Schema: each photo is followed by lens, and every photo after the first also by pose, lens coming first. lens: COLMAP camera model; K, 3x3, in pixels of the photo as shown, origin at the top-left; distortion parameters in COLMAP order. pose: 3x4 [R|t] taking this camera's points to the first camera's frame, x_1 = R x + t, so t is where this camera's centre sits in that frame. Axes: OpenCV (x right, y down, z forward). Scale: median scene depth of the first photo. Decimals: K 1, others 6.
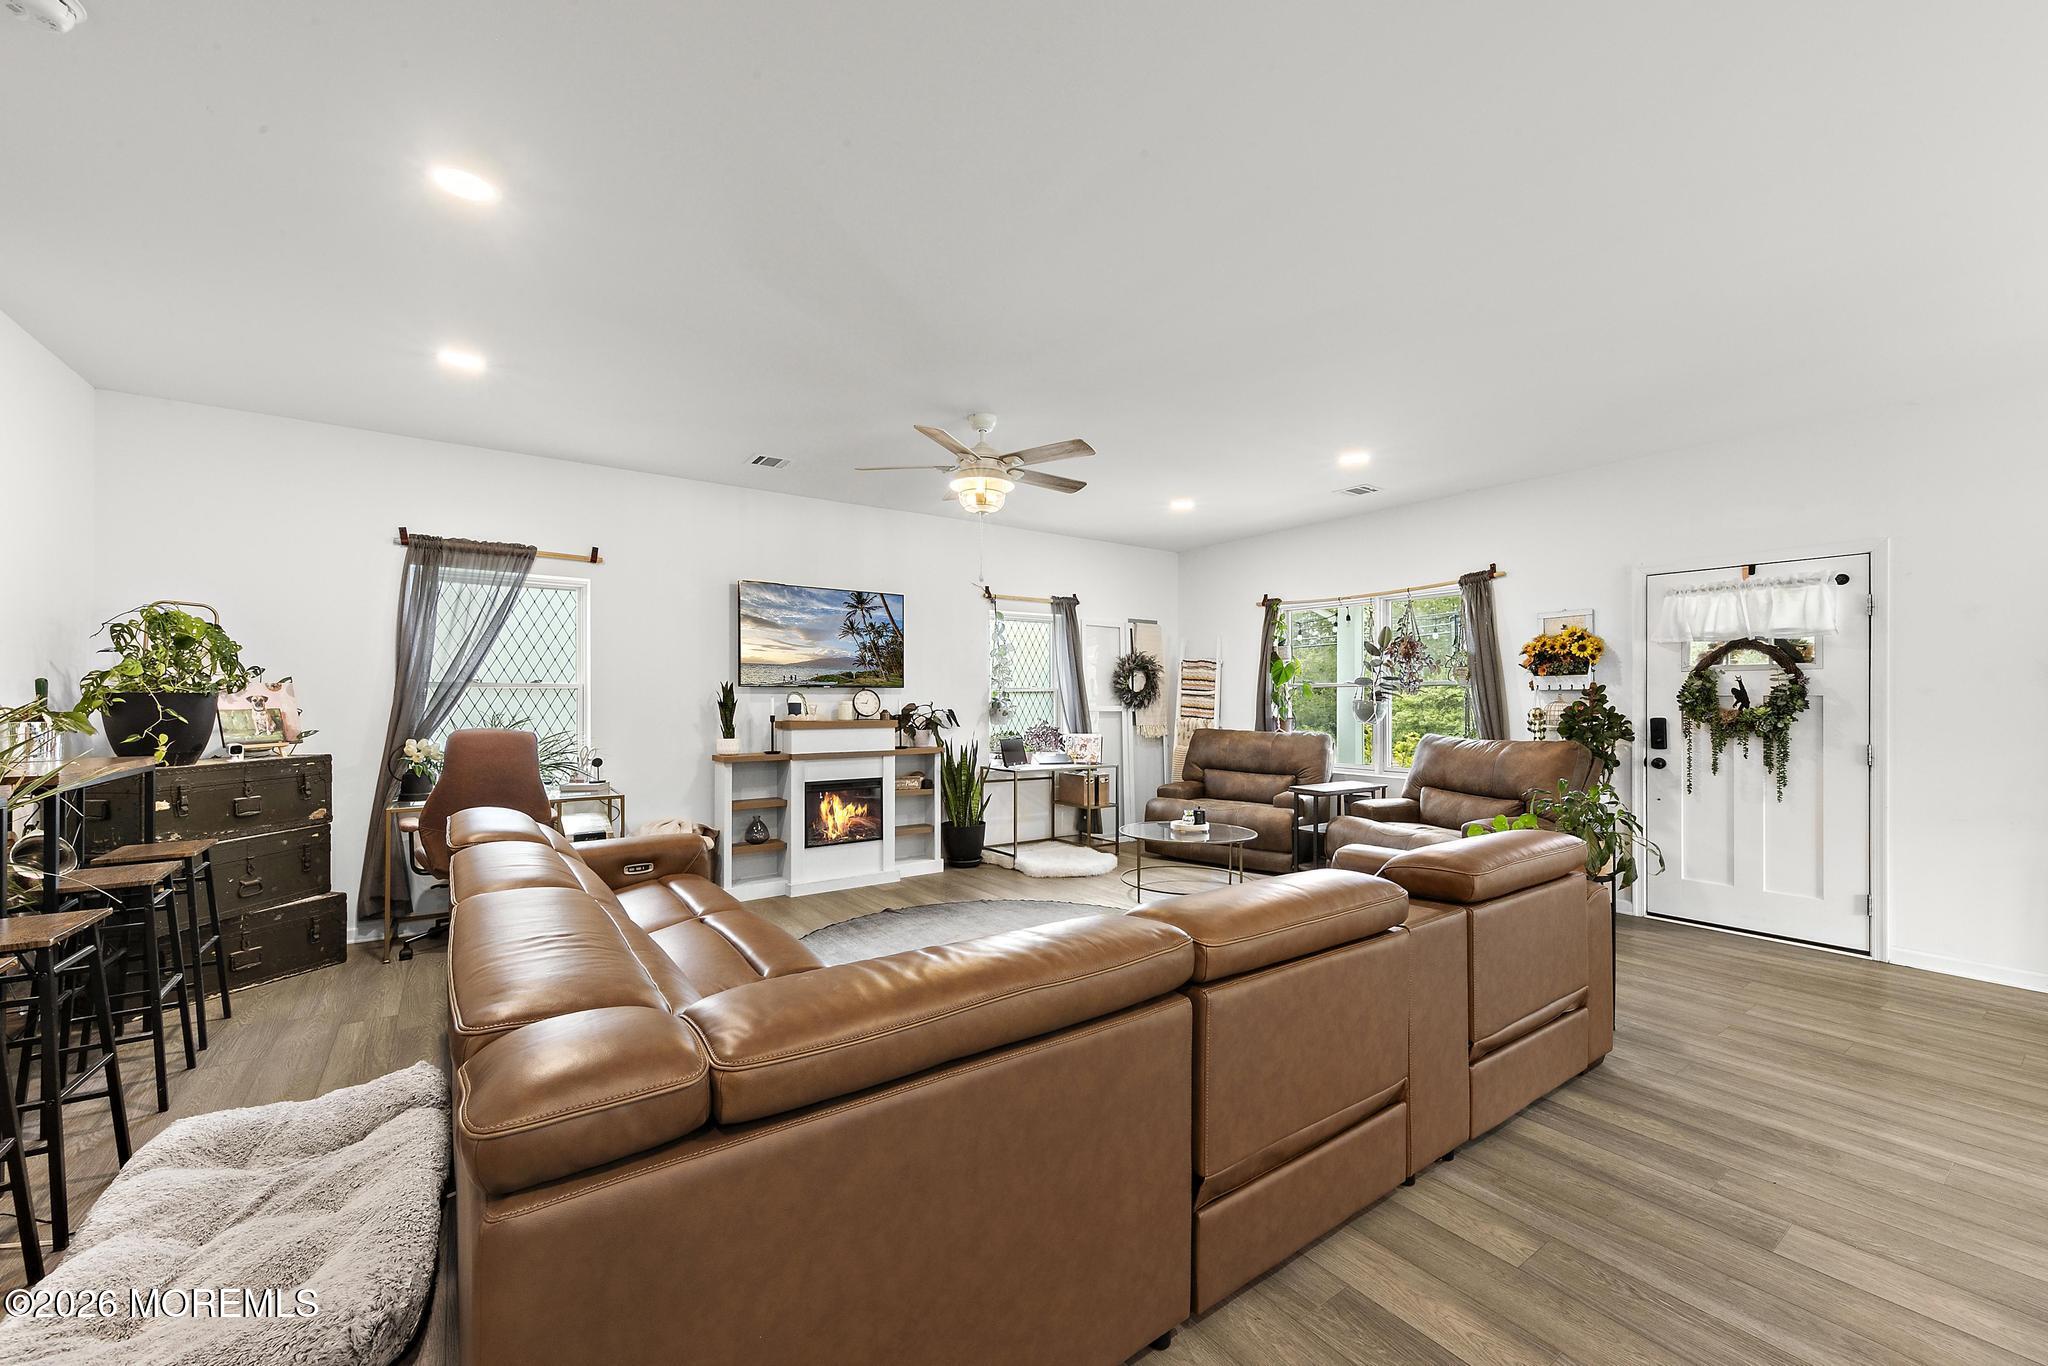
lens RADIAL K [[806.1, 0, 1037.4], [0, 806.1, 696.7], [0, 0, 1]] dist [0.007318, -0.000575]
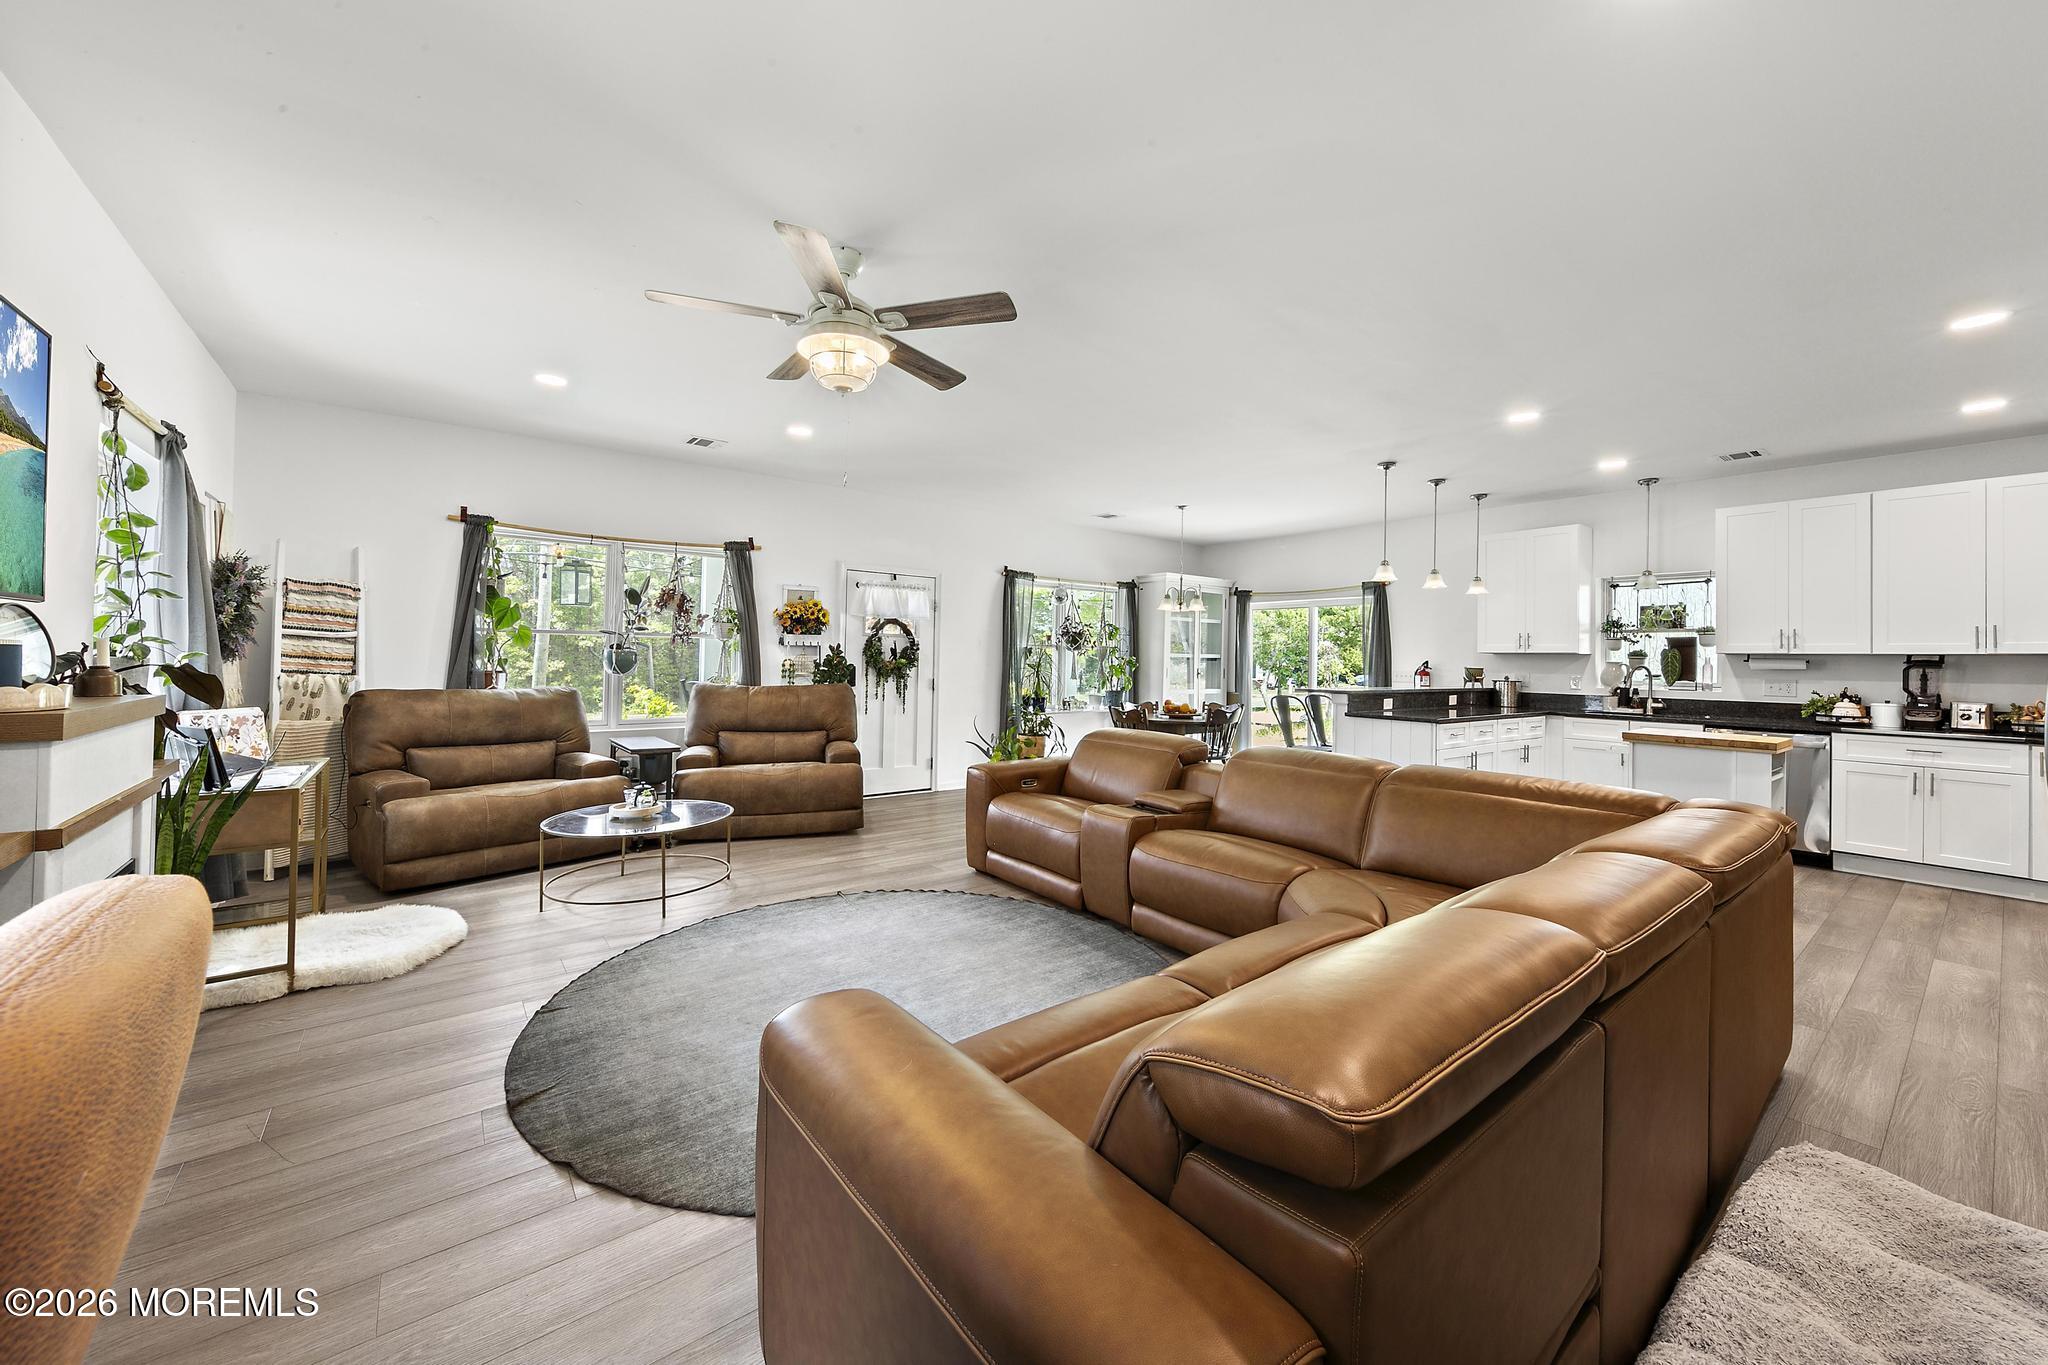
lens RADIAL K [[765.8, 0, 994.7], [0, 765.8, 647.9], [0, 0, 1]] dist [0.008675, -0.001544]
pose [[-0.030708, 0.013975, 0.999431, -0.642652], [-0.019265, 0.999708, -0.014571, 0.007943], [-0.999343, -0.019702, -0.030430, 0.759069]]
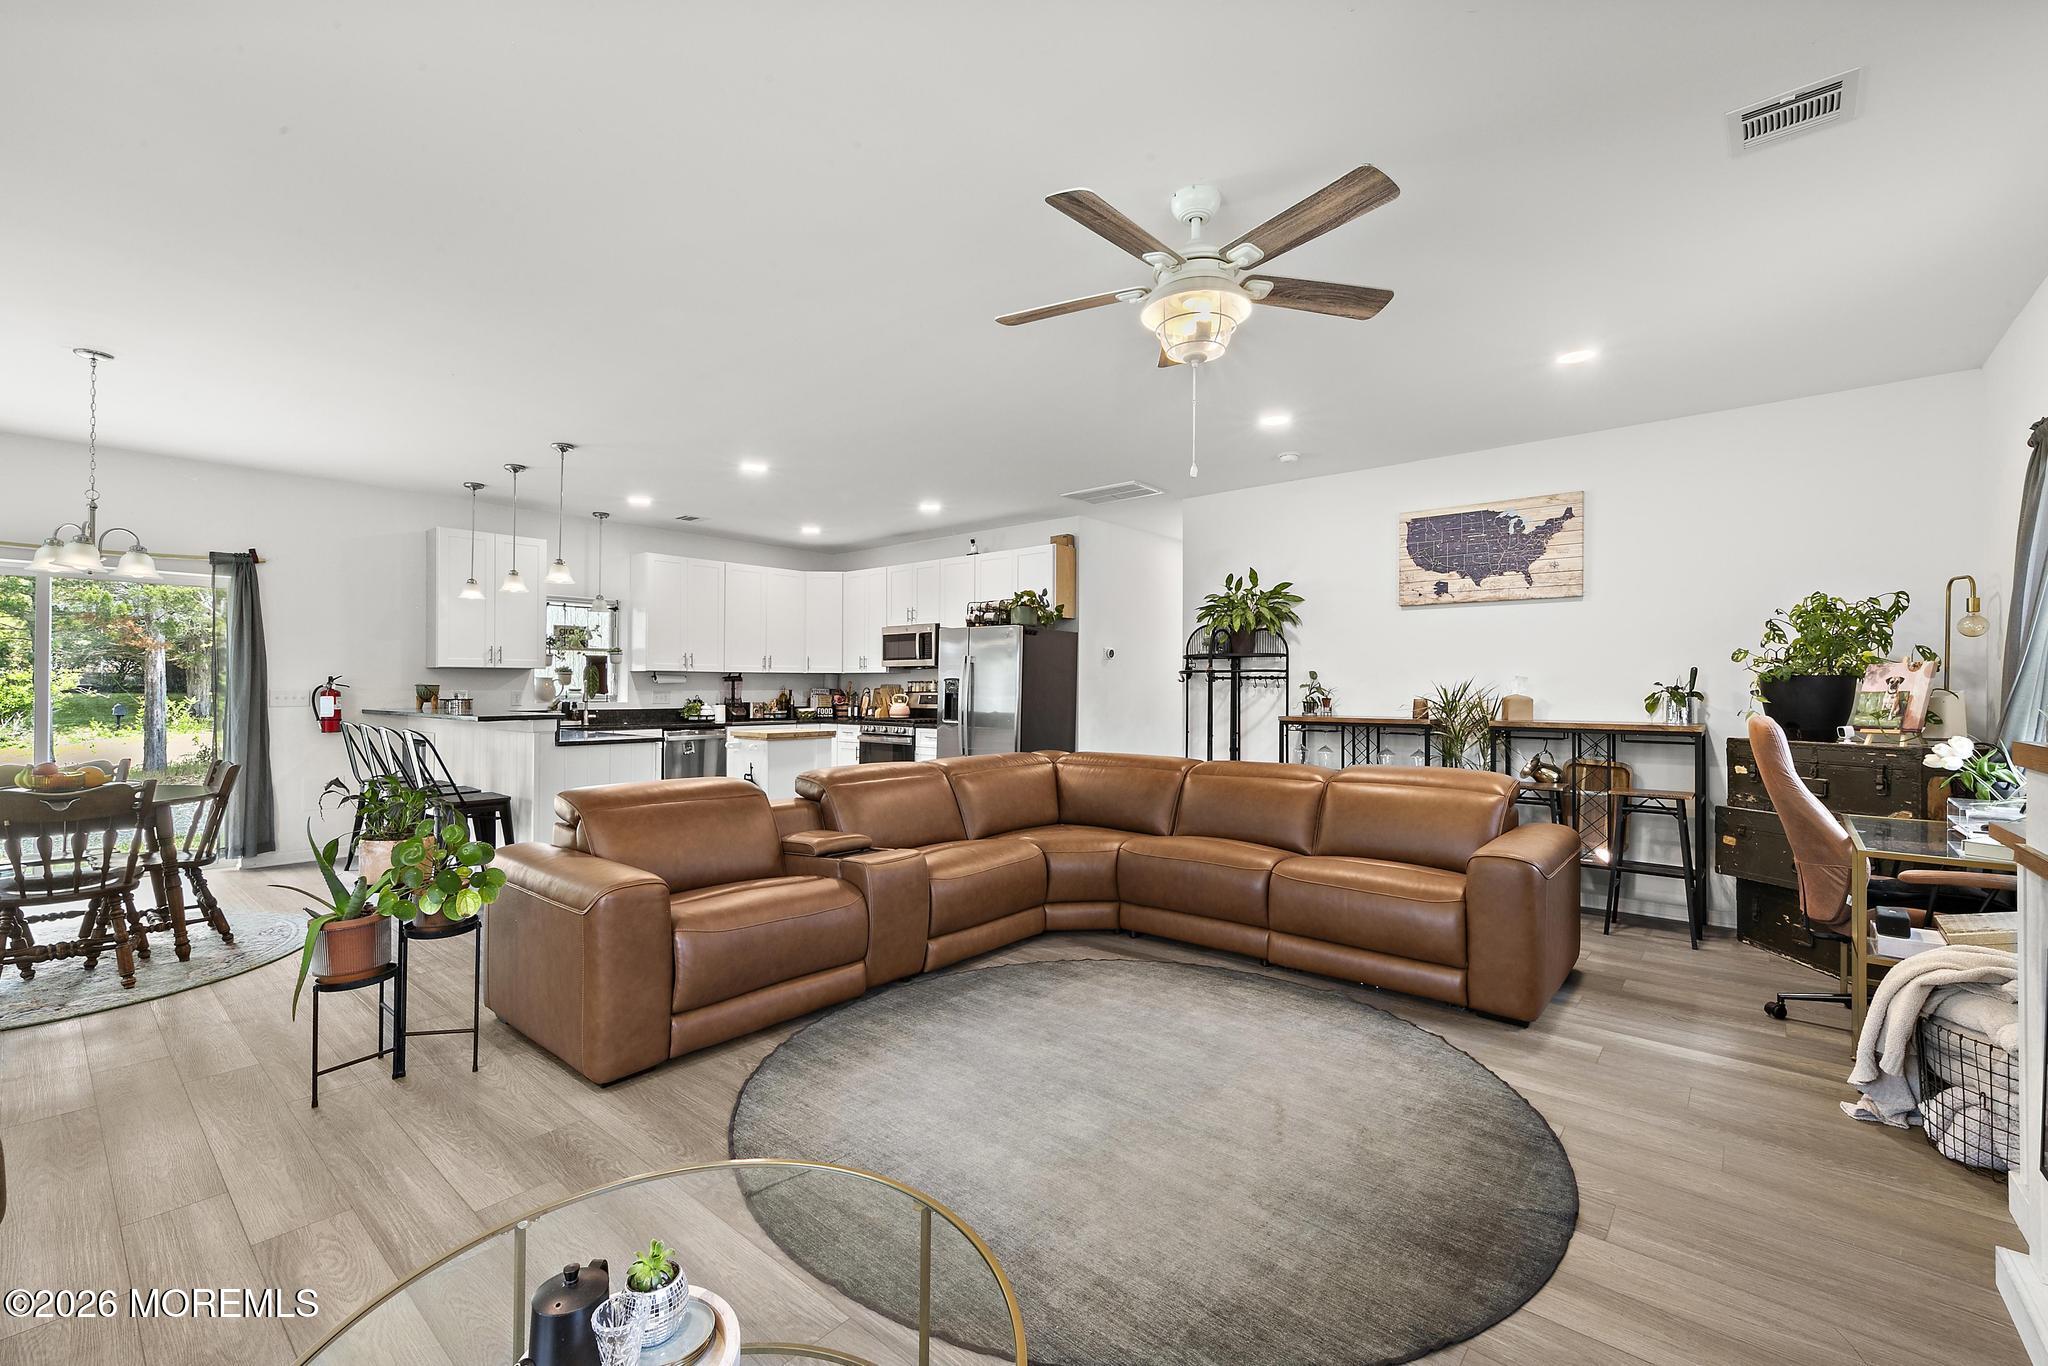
lens RADIAL K [[867.3, 0, 1040.7], [0, 867.3, 683.9], [0, 0, 1]] dist [0.010997, -0.000656]
pose [[-0.969143, -0.003938, -0.246467, 0.168358], [-0.002216, 0.999971, -0.007265, 0.012573], [0.246488, -0.006495, -0.969124, 1.367019]]
